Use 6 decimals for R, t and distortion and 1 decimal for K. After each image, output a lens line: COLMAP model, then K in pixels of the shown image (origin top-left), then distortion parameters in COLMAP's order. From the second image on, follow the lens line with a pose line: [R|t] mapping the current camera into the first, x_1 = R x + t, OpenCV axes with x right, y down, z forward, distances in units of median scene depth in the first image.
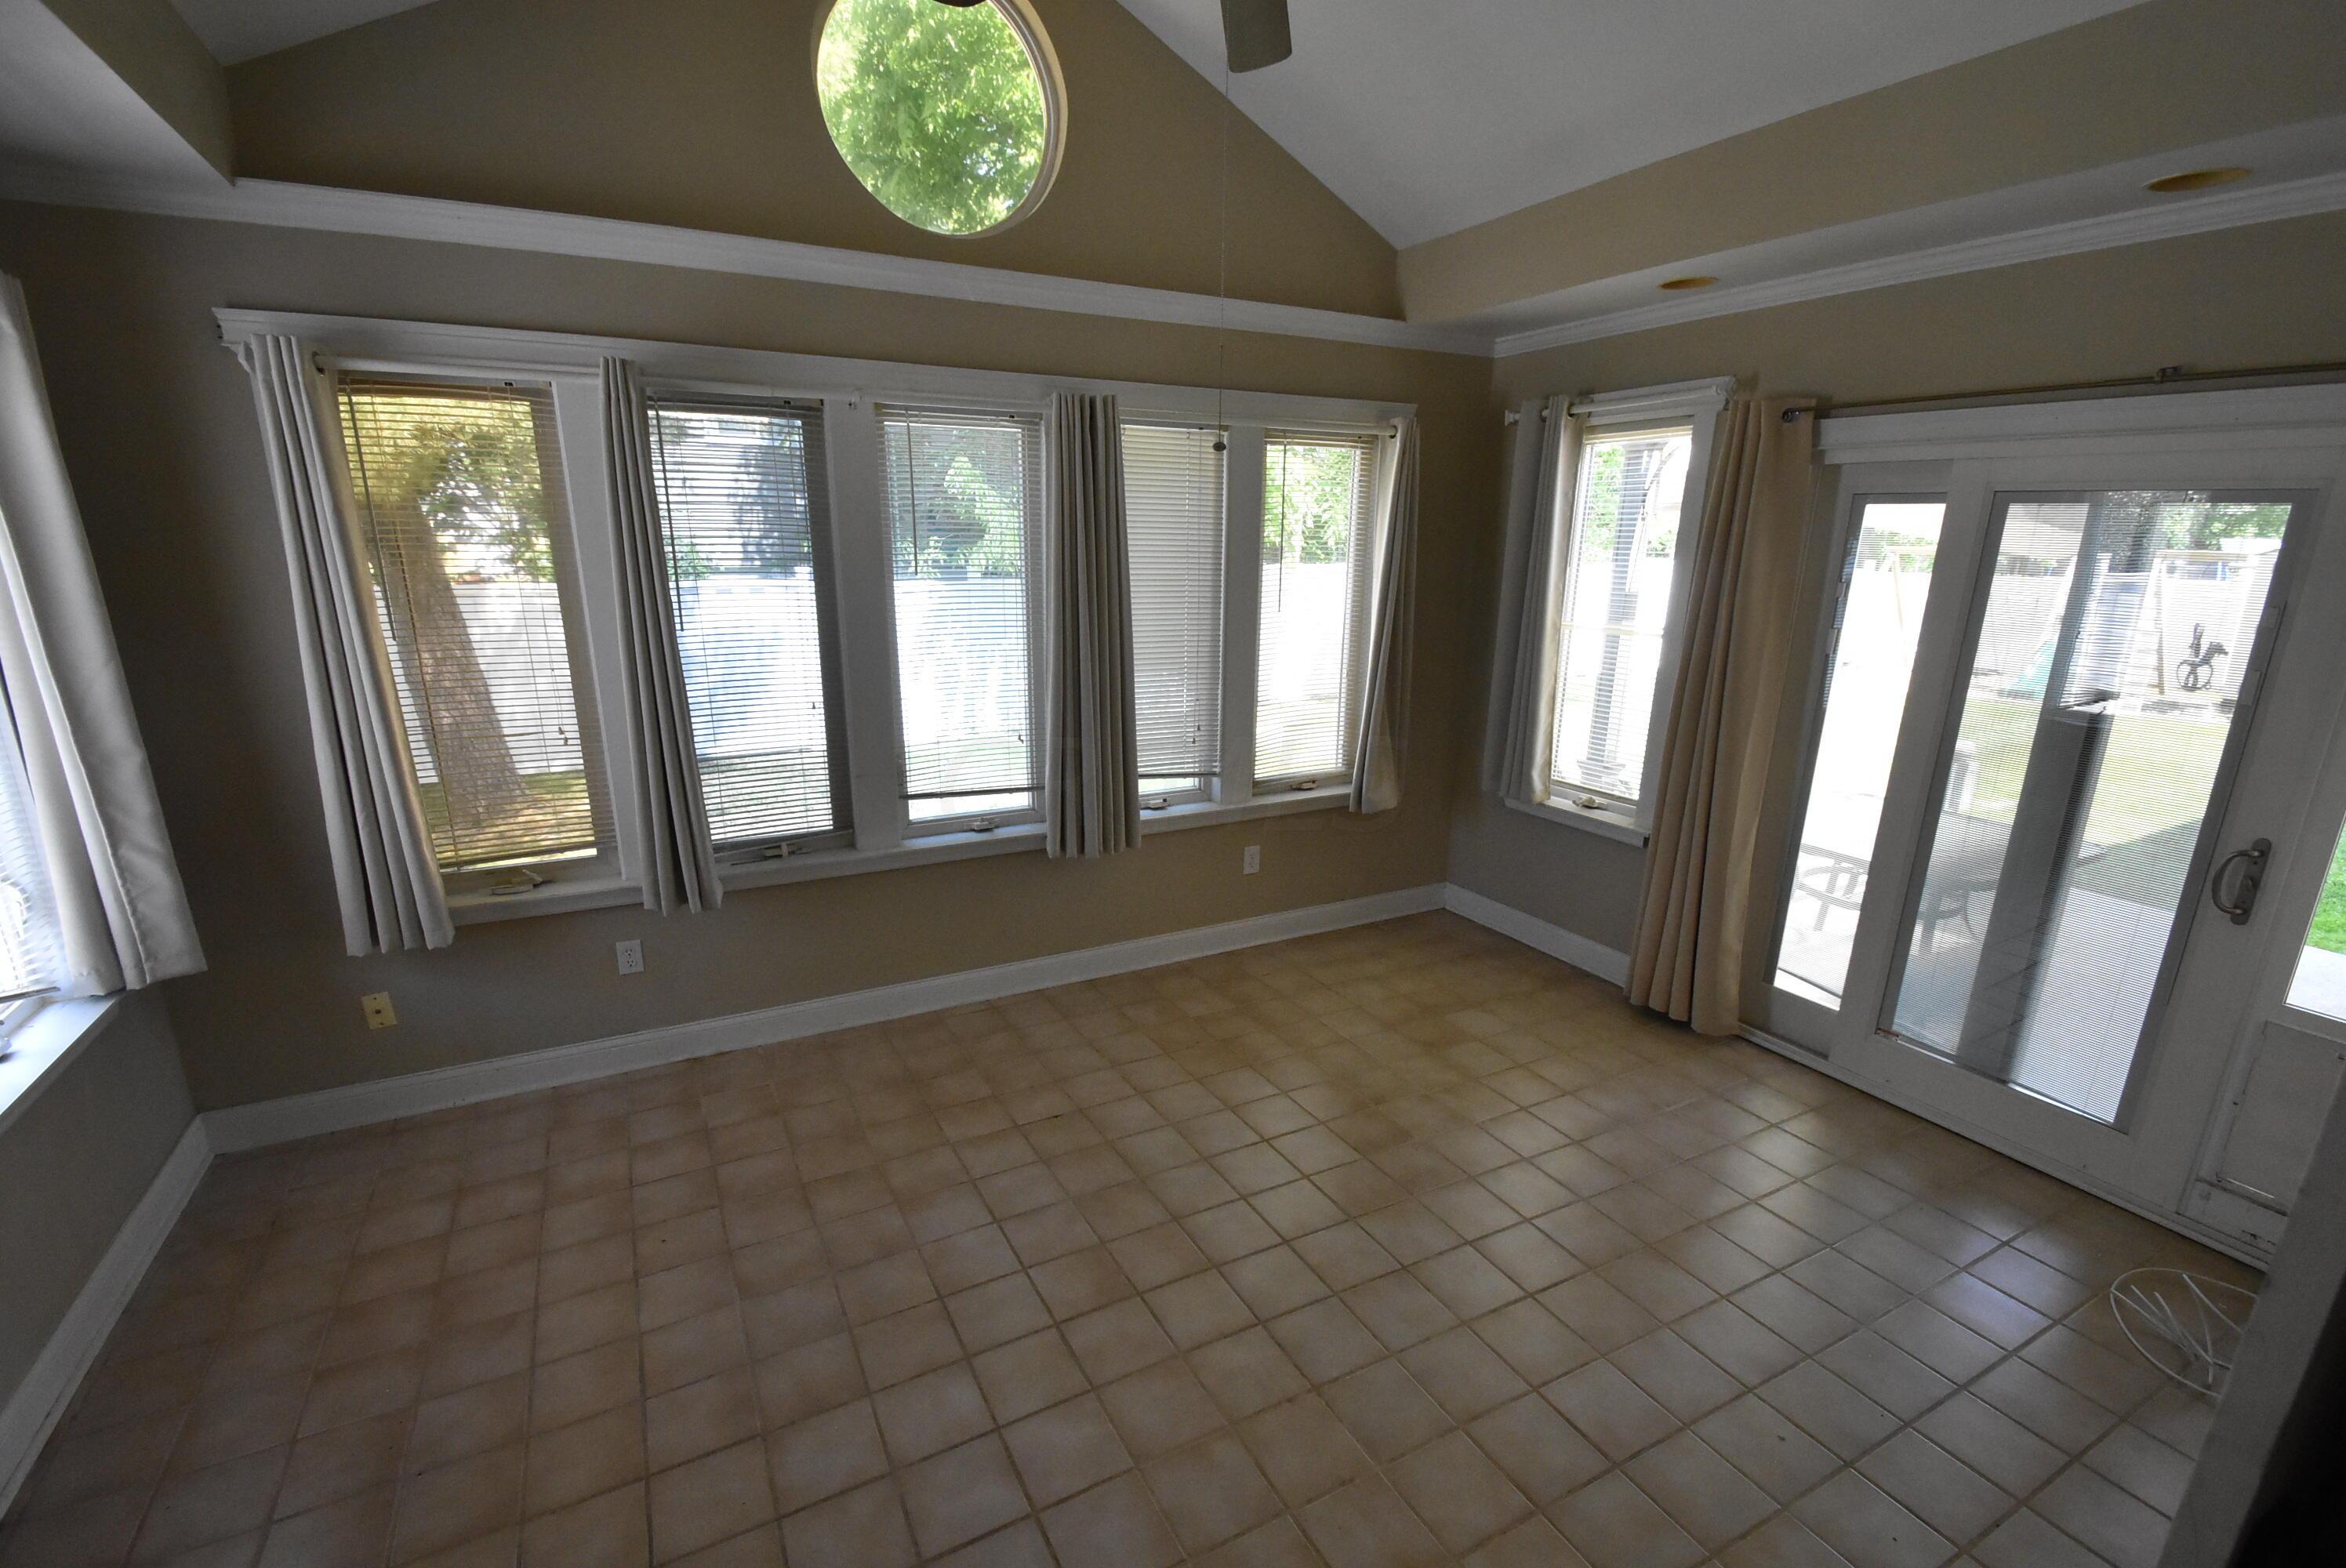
lens RADIAL K [[1027.0, 0, 1166.5], [0, 1027.0, 836.3], [0, 0, 1]] dist [-0.017209, -0.000060]
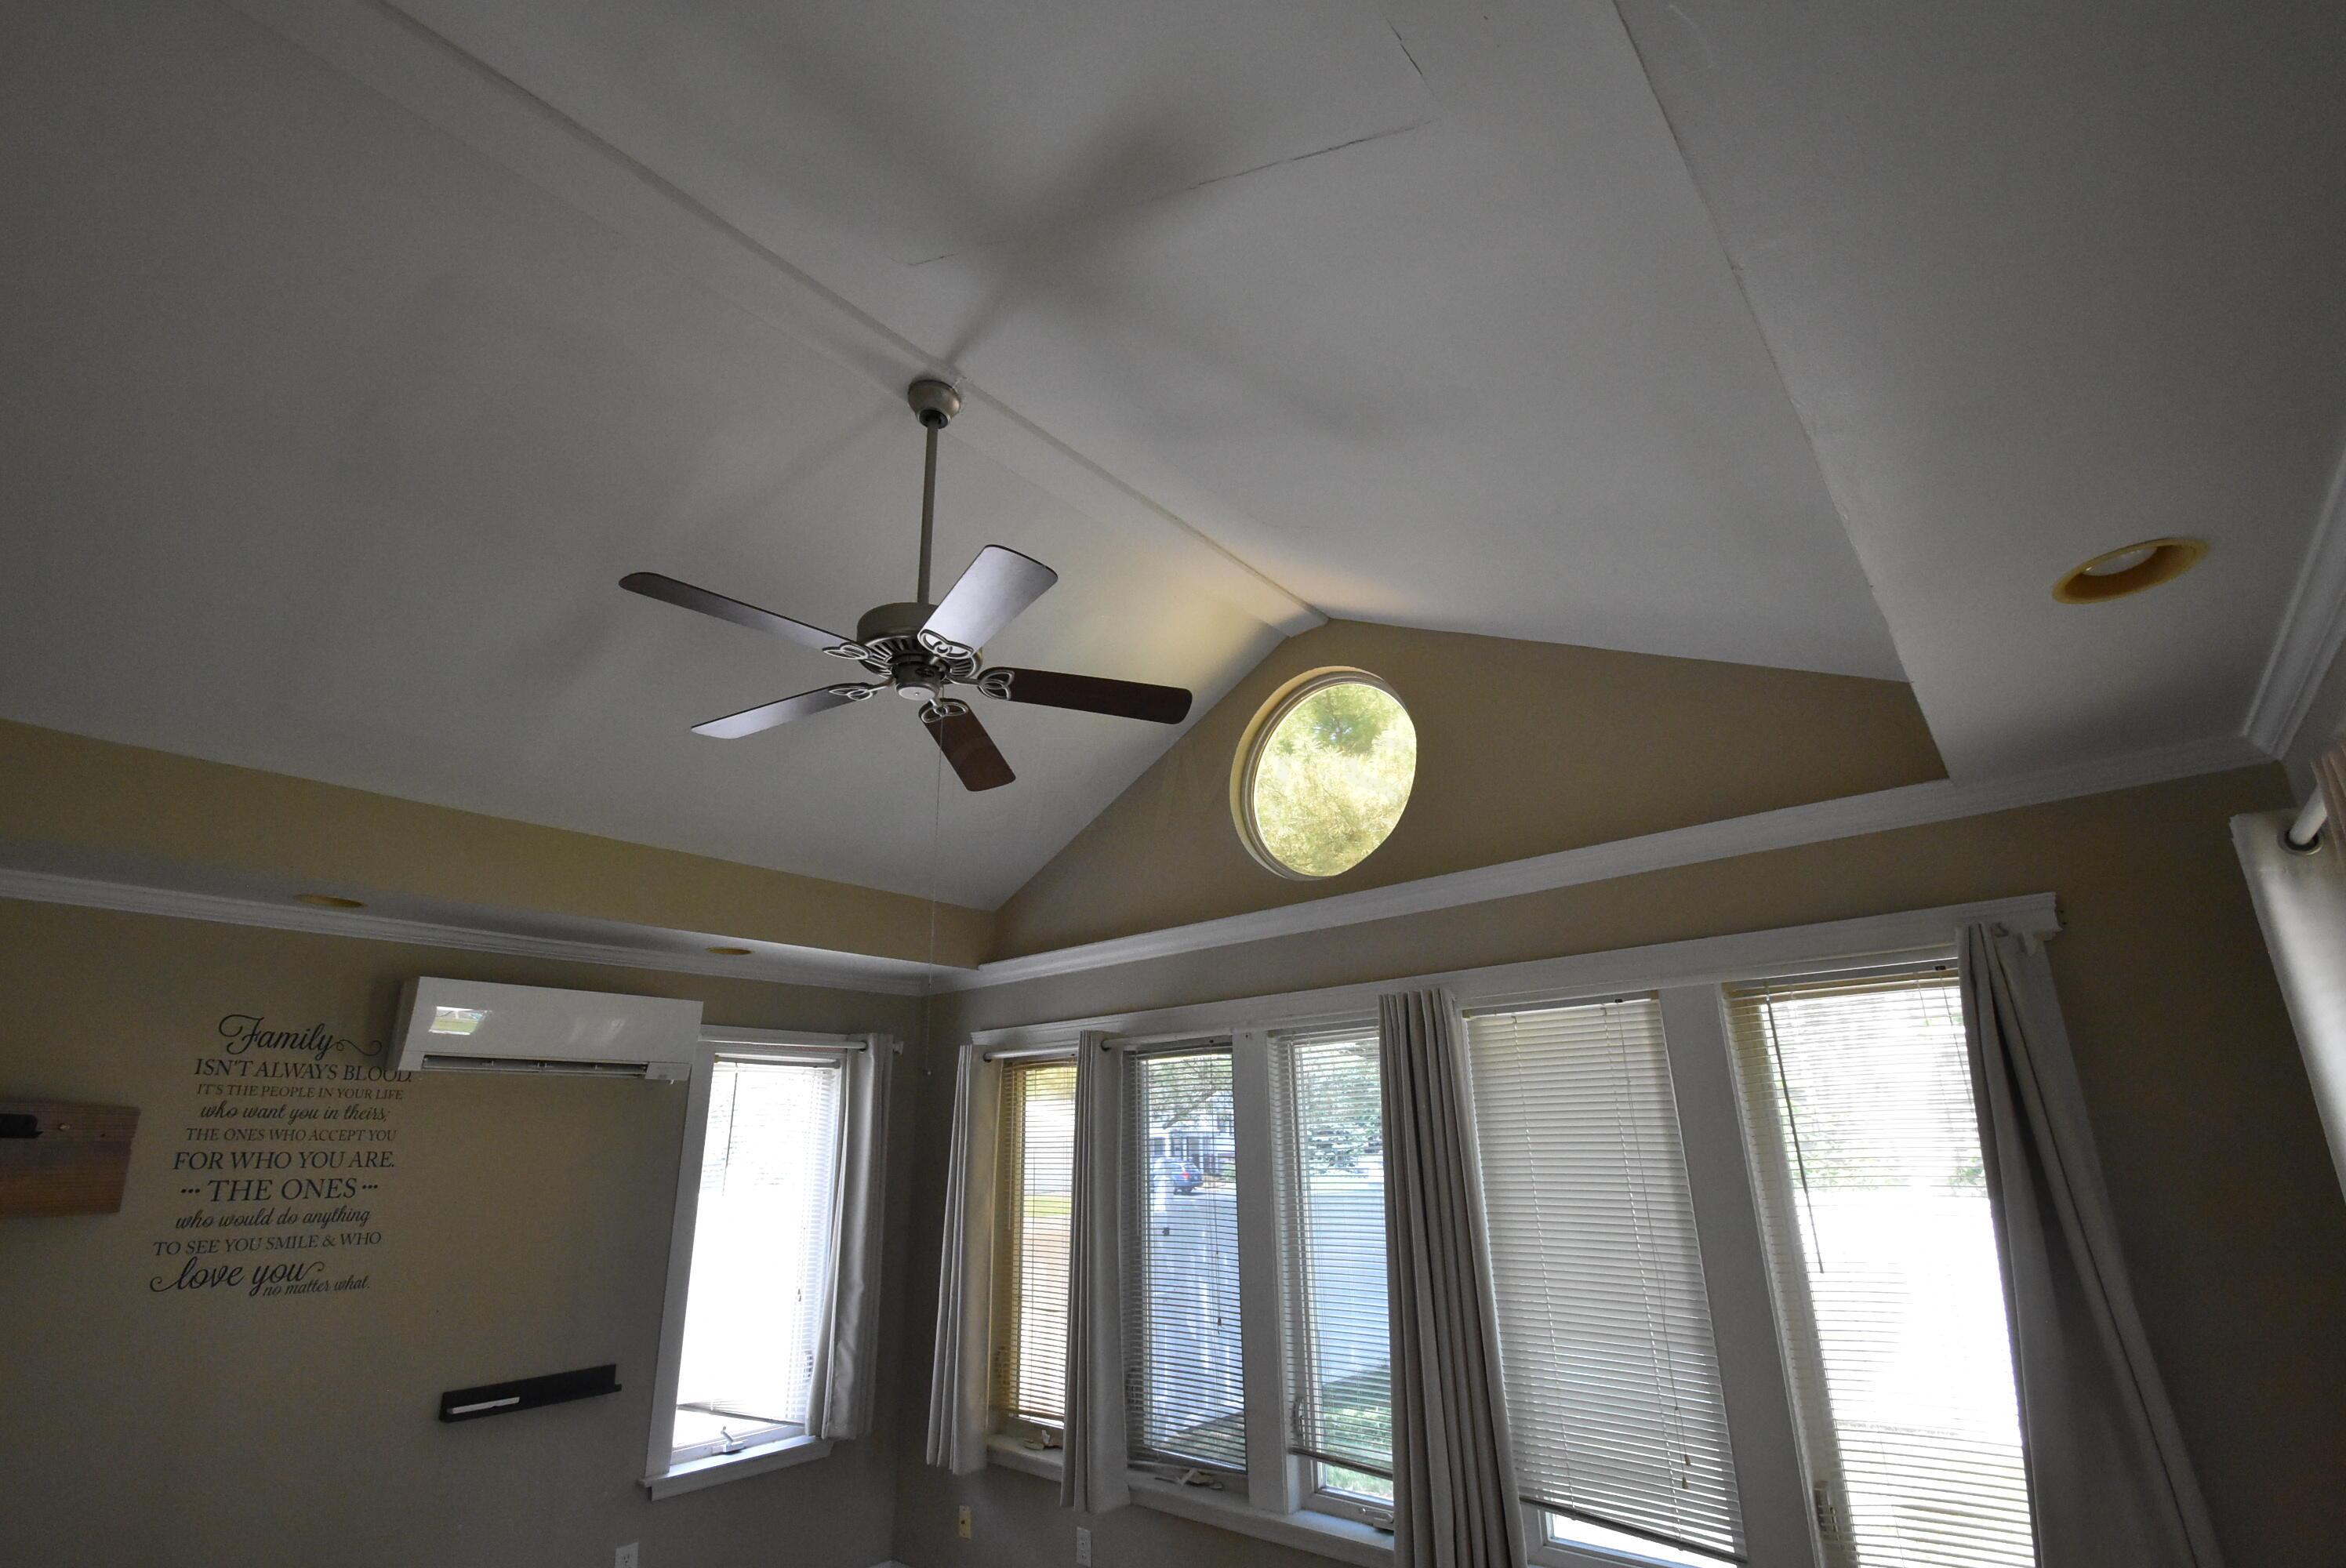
lens RADIAL K [[1033.7, 0, 1169.0], [0, 1033.7, 817.2], [0, 0, 1]] dist [0.017909, -0.017247]
pose [[0.362181, -0.293898, -0.884562, 0.720091], [-0.235514, 0.889345, -0.391917, -0.161398], [0.901864, 0.350271, 0.252887, 0.525362]]
